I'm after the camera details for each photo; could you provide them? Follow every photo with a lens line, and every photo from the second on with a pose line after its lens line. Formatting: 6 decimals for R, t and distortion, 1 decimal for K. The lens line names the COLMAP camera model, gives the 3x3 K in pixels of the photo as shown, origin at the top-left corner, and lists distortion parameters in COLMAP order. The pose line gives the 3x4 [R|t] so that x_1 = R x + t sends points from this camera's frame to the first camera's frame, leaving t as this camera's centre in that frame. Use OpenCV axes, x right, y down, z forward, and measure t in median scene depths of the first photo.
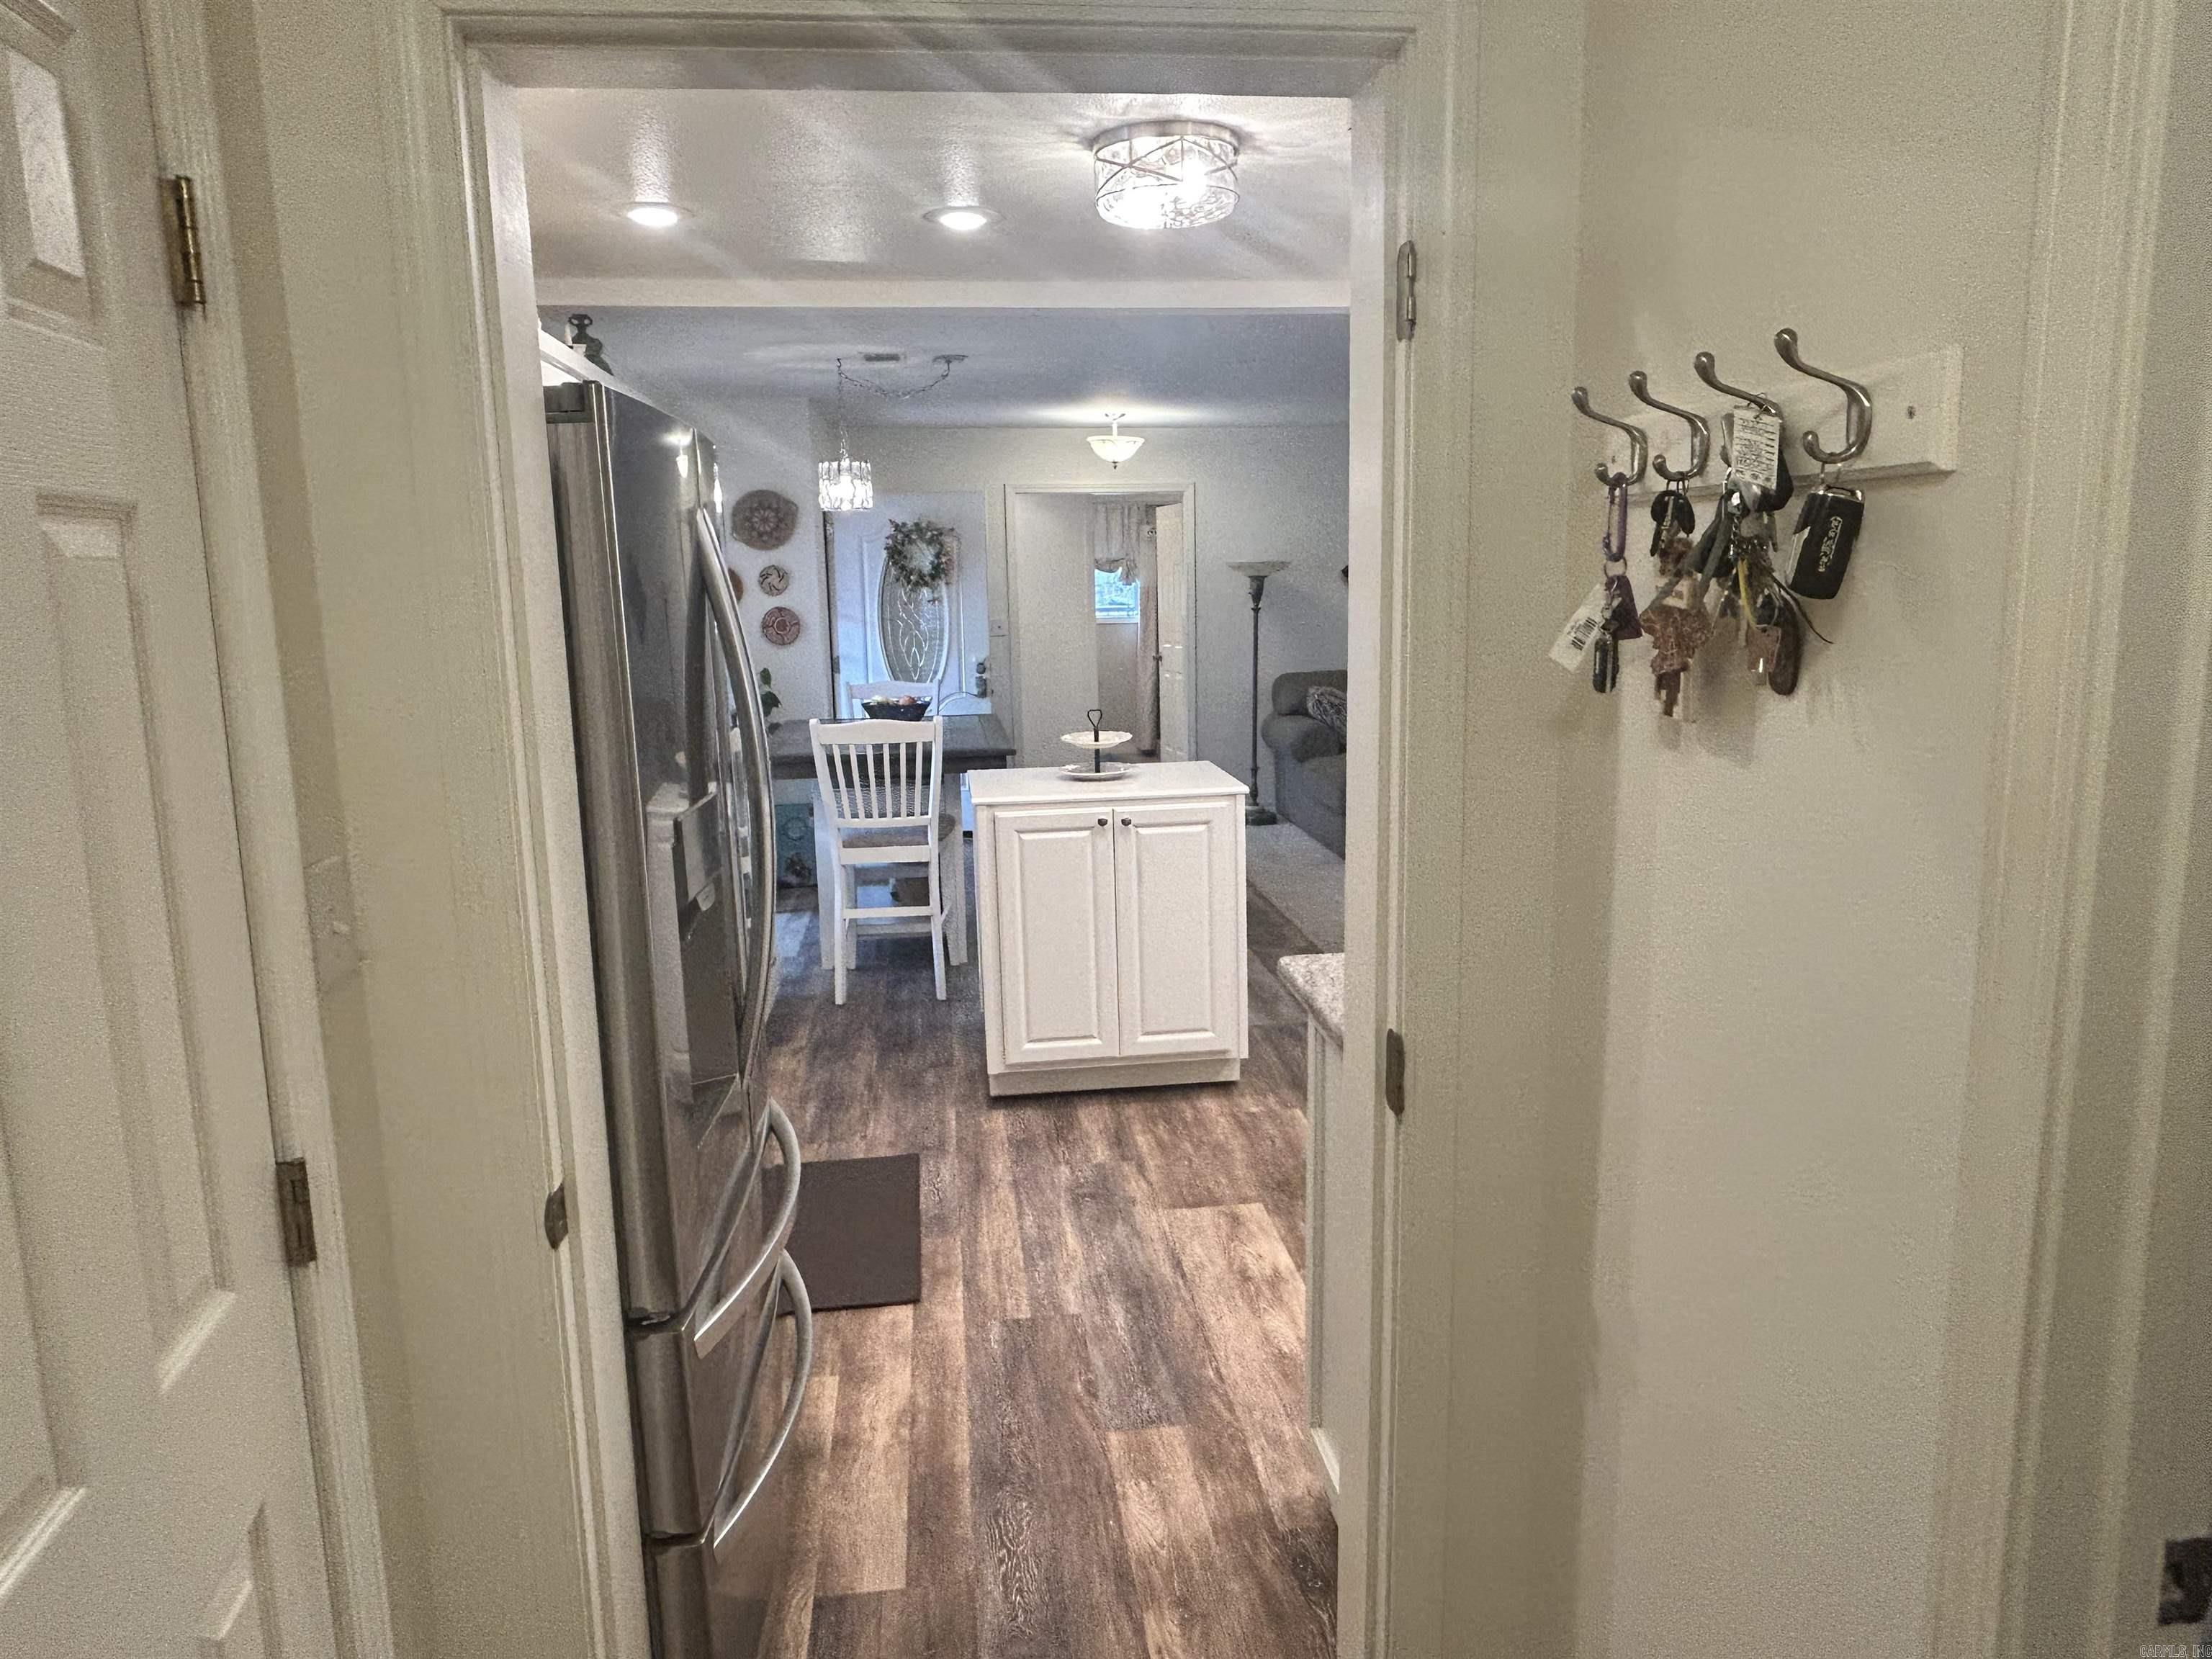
lens RADIAL K [[1437.4, 0, 1112.5], [0, 1437.4, 827.4], [0, 0, 1]] dist [-0.005179, 0.002780]
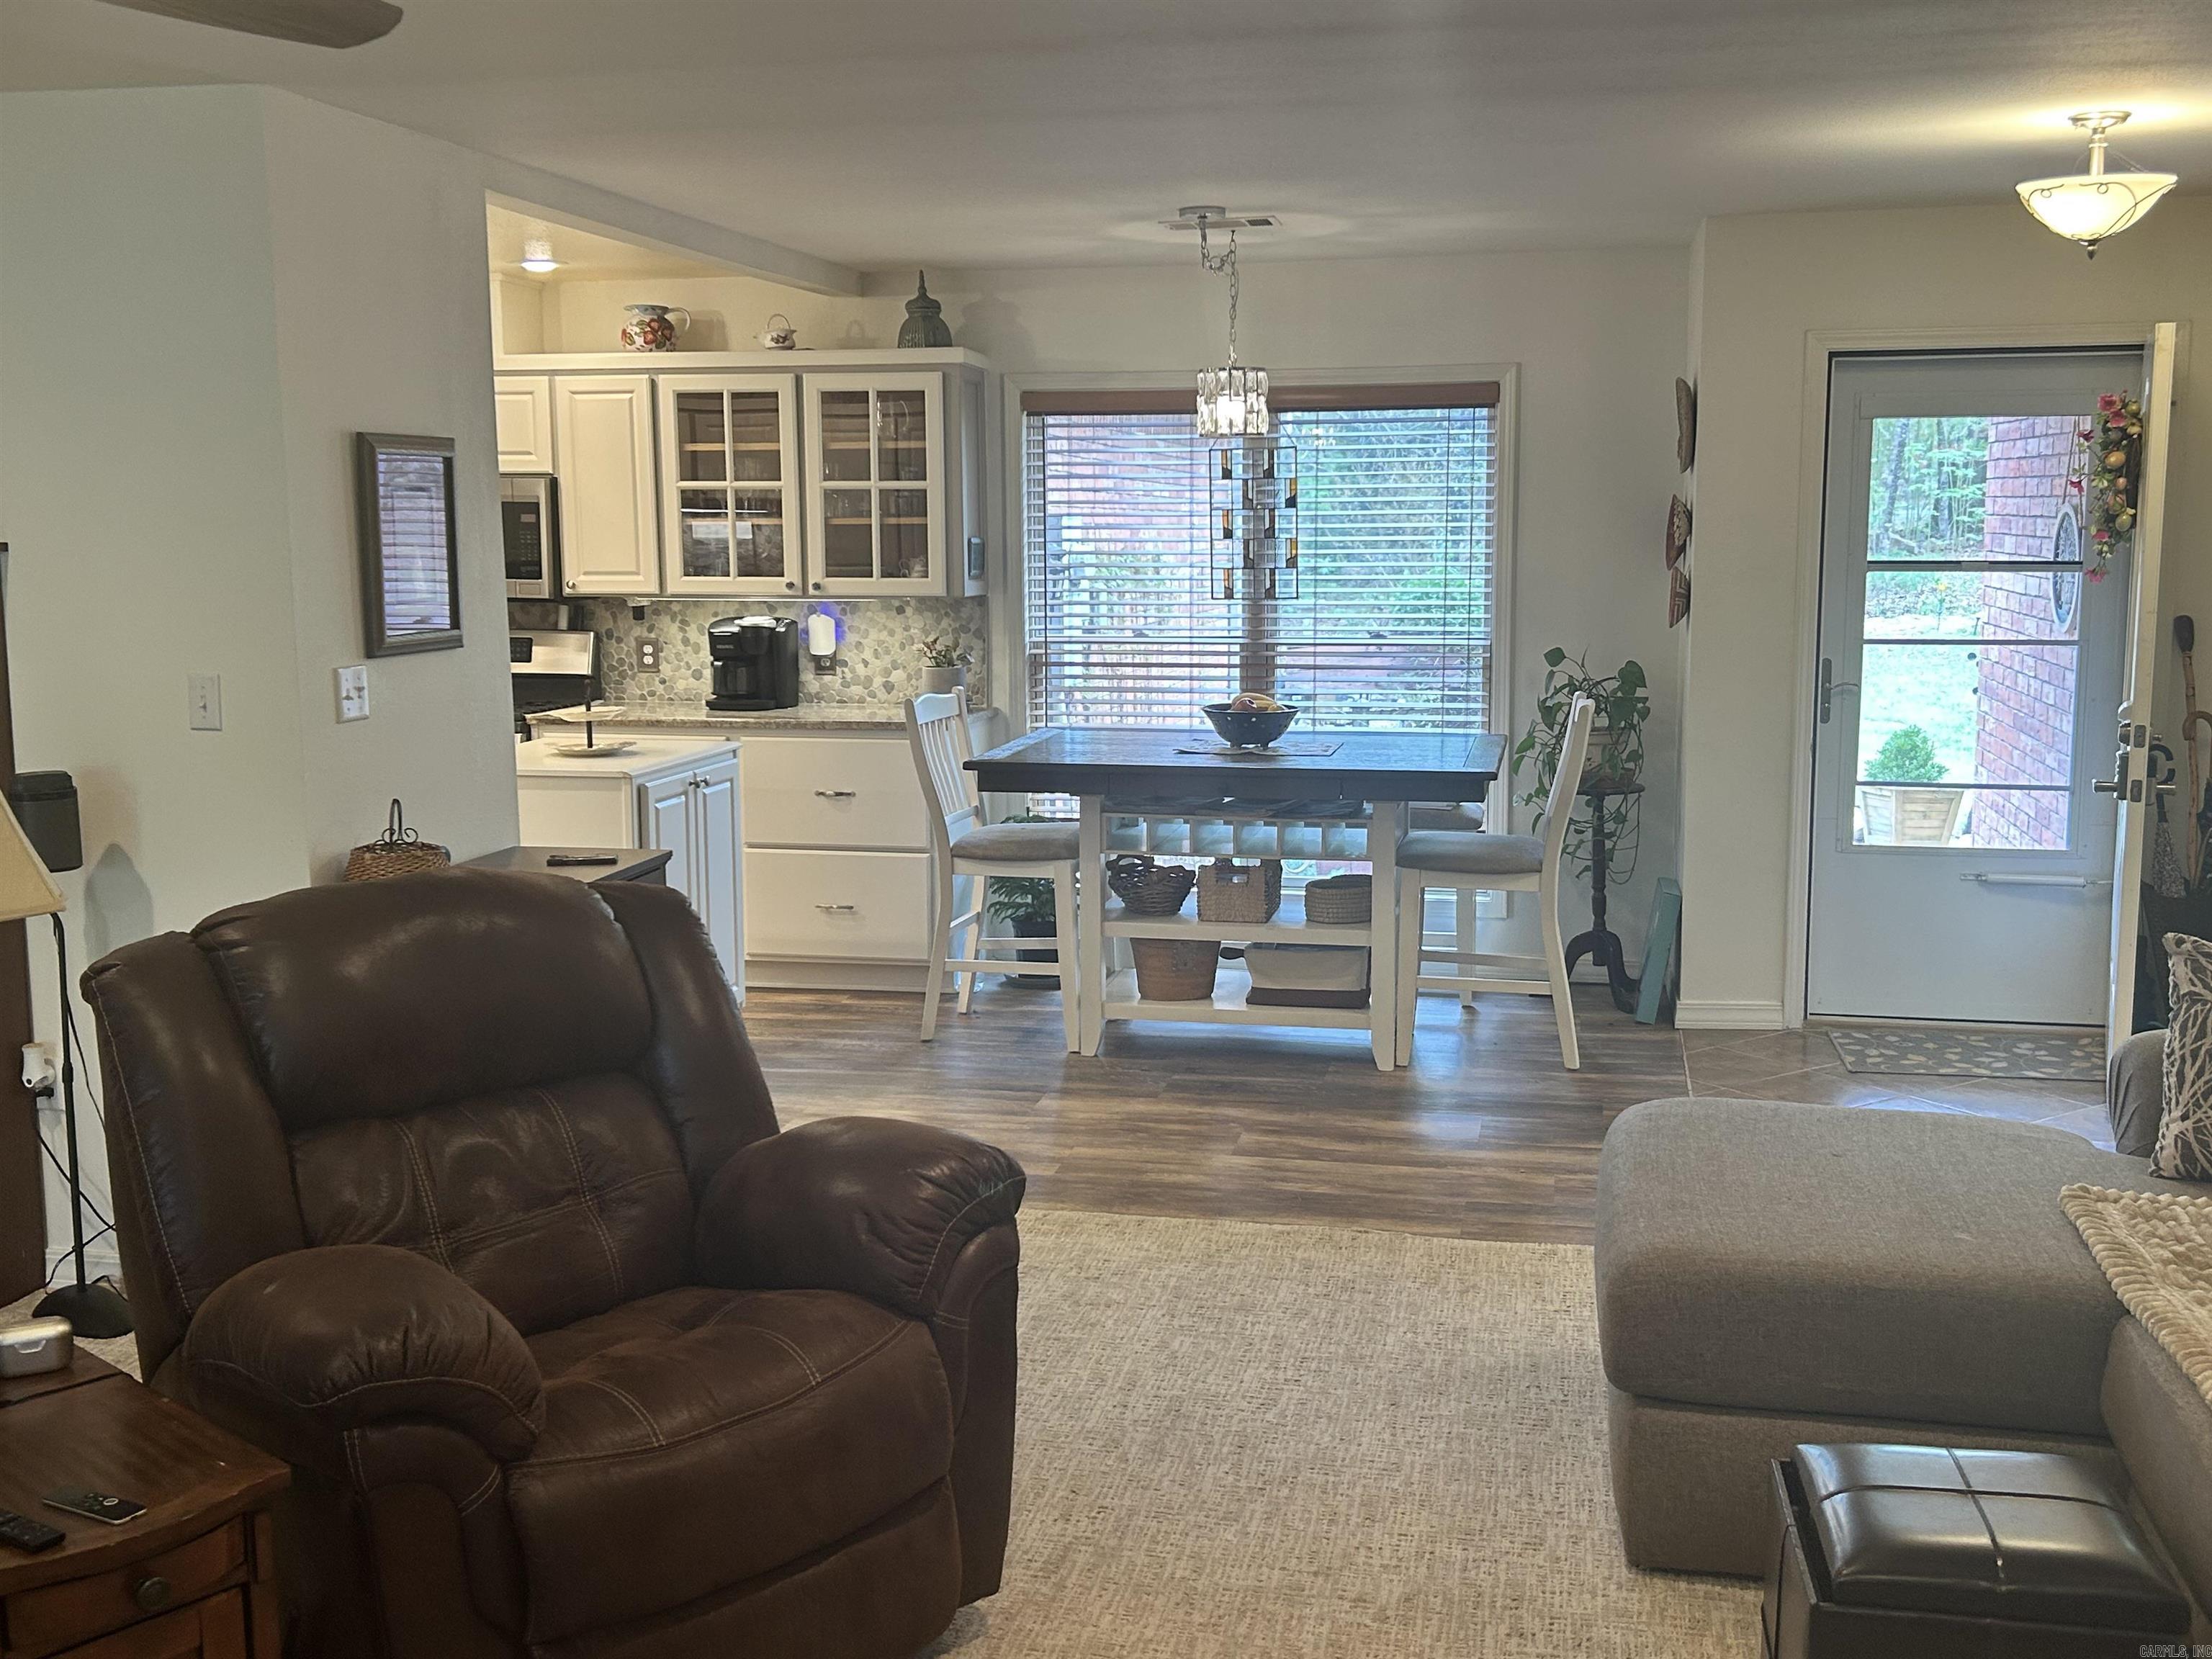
lens RADIAL K [[2221.4, 0, 1116.4], [0, 2221.4, 852.1], [0, 0, 1]] dist [0.027198, 0.000000]
pose [[-0.323835, 0.164565, -0.931692, 0.750660], [-0.151410, 0.963050, 0.222730, -0.210877], [0.933920, 0.213196, -0.286953, 1.068469]]
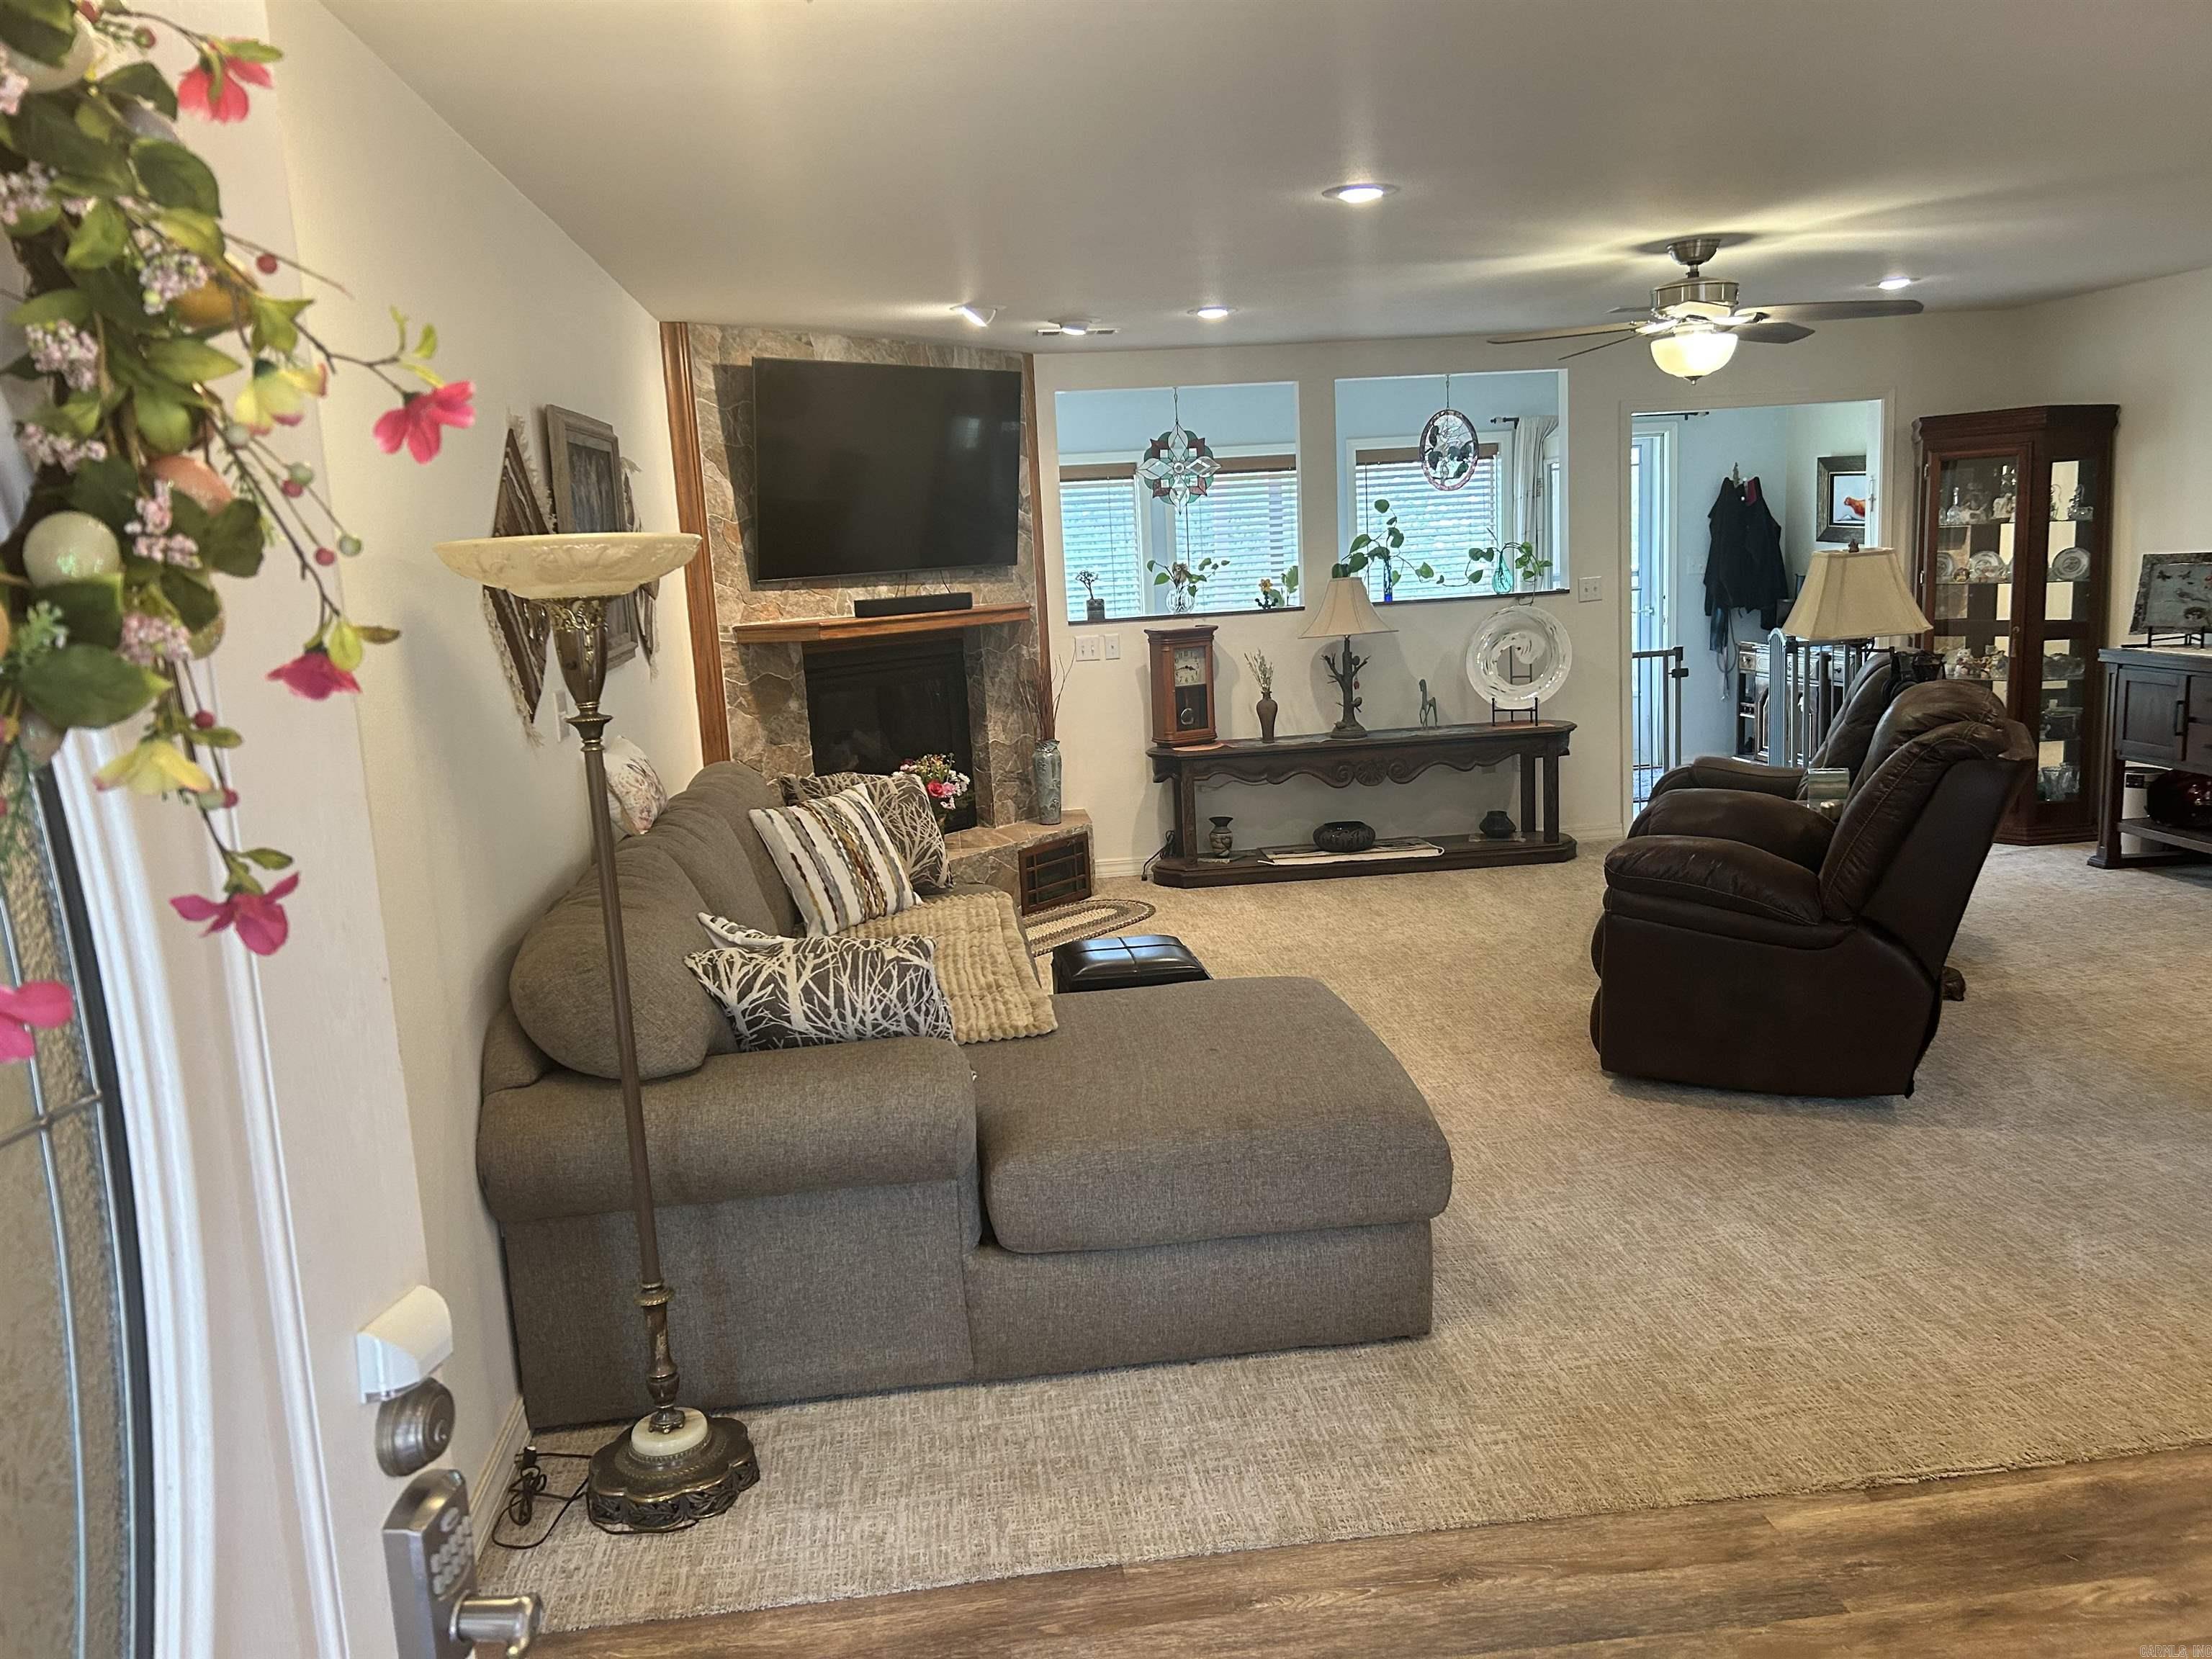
lens RADIAL K [[1662.2, 0, 1109.9], [0, 1662.2, 812.4], [0, 0, 1]] dist [0.066475, -0.068562]
pose [[0.002389, -0.139891, 0.990164, -0.249490], [0.222454, 0.965431, 0.135860, -0.189346], [-0.974940, 0.219942, 0.033425, 1.088478]]
